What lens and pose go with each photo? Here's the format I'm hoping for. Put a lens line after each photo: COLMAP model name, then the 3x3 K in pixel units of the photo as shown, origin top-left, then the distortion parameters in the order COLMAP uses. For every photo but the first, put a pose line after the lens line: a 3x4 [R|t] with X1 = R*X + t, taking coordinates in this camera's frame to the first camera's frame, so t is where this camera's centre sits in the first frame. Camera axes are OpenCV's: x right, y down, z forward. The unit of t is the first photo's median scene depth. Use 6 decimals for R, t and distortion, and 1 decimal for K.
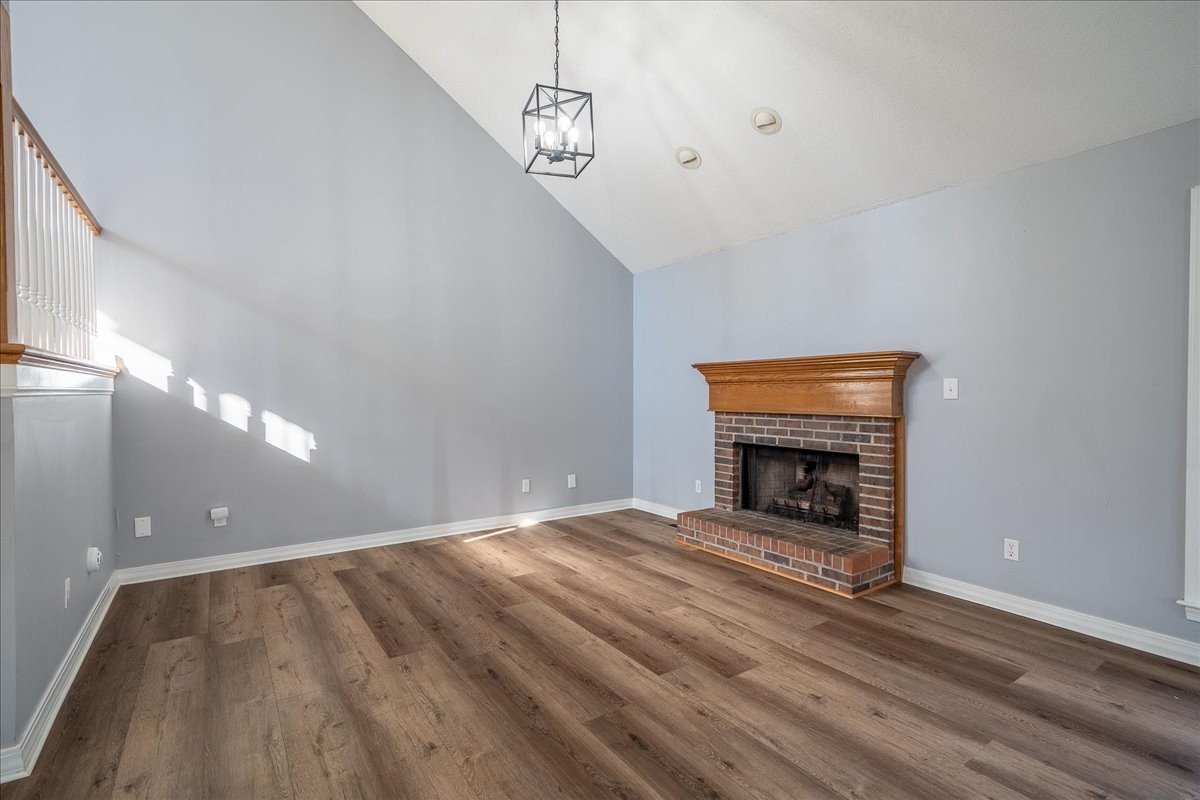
lens RADIAL K [[561.3, 0, 600.8], [0, 561.3, 399.2], [0, 0, 1]] dist [0.001314, 0.000572]
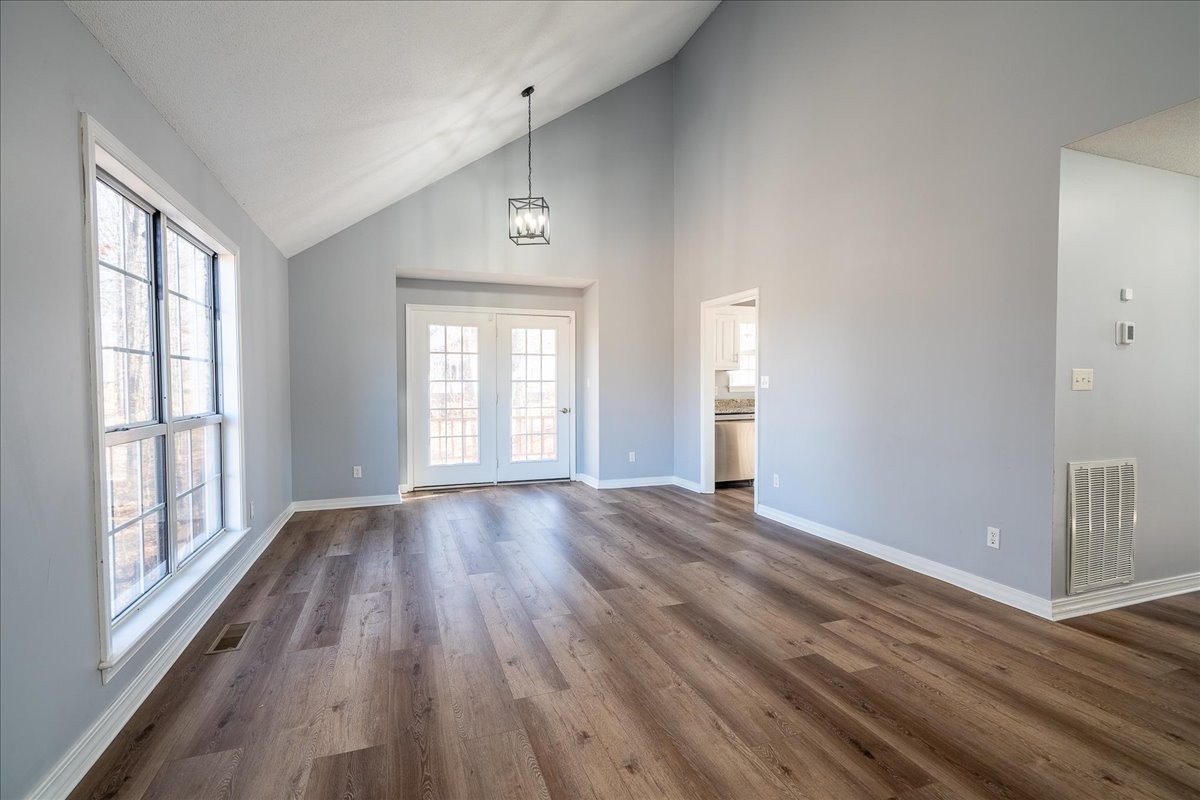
lens RADIAL K [[561.9, 0, 600.0], [0, 561.9, 400.0], [0, 0, 1]] dist [0.000354, 0.000583]
pose [[-0.967862, -0.002817, 0.251467, 0.136273], [0.008481, 0.999003, 0.043834, -0.016522], [-0.251340, 0.044558, -0.966873, 1.058235]]
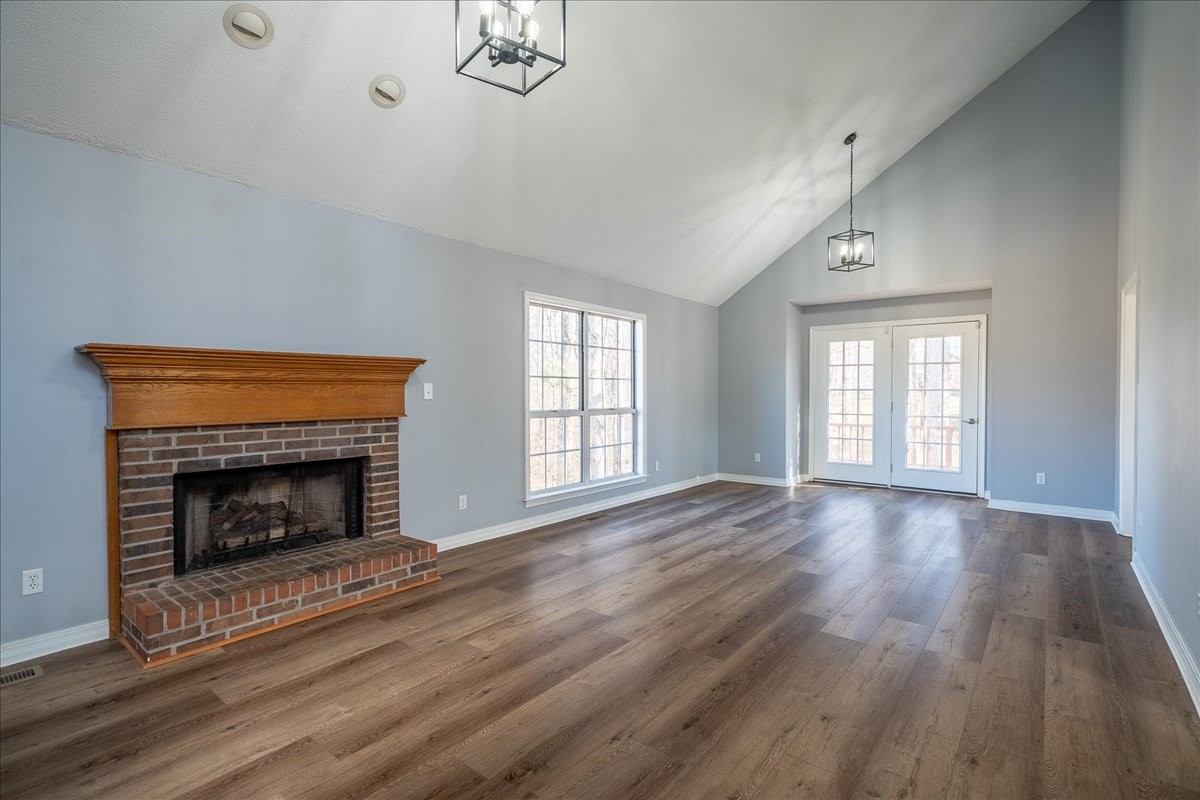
lens RADIAL K [[561.3, 0, 600.8], [0, 561.3, 399.2], [0, 0, 1]] dist [0.001314, 0.000572]
pose [[-0.286860, -0.011134, 0.957908, -0.630178], [0.014596, 0.999766, 0.015992, -0.014103], [-0.957861, 0.018569, -0.286630, 0.890066]]
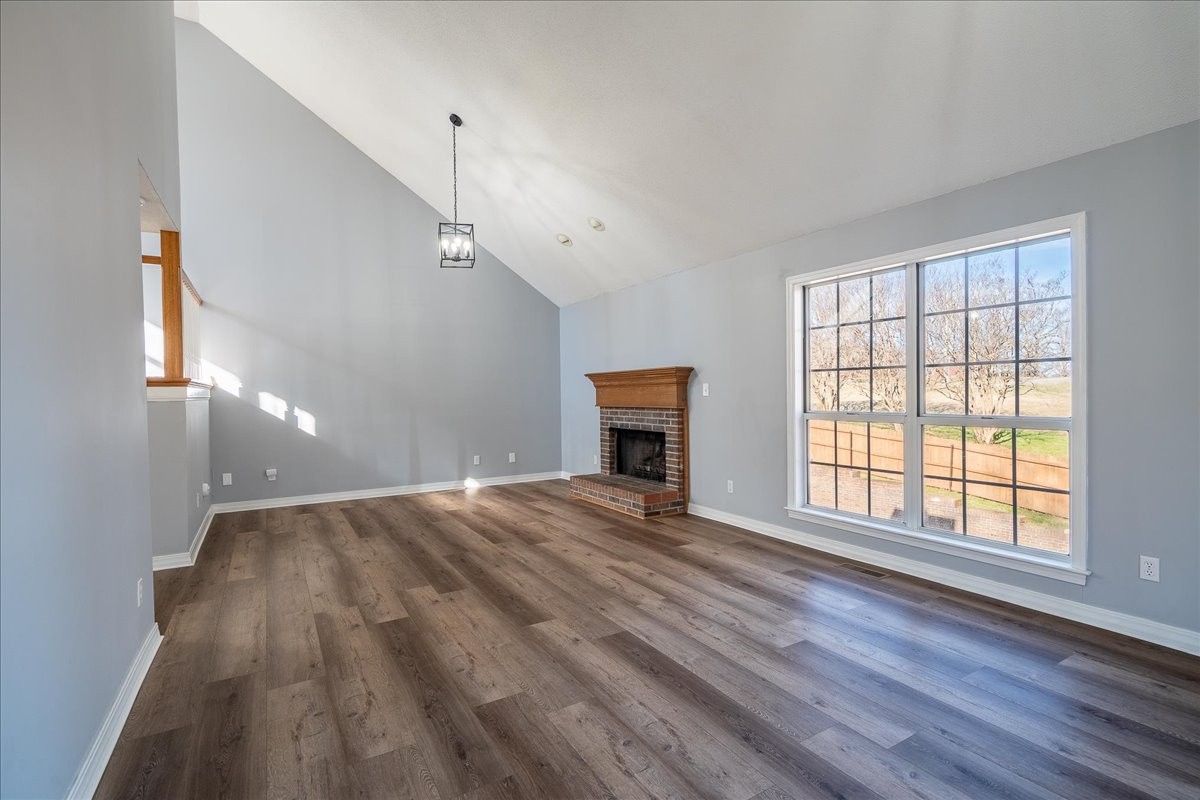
lens RADIAL K [[561.9, 0, 600.0], [0, 561.9, 400.0], [0, 0, 1]] dist [0.000354, 0.000583]
pose [[0.997817, -0.011804, -0.064975, 0.381409], [0.011819, 0.999930, -0.000154, 0.006298], [0.064973, -0.000614, 0.997887, -0.565607]]
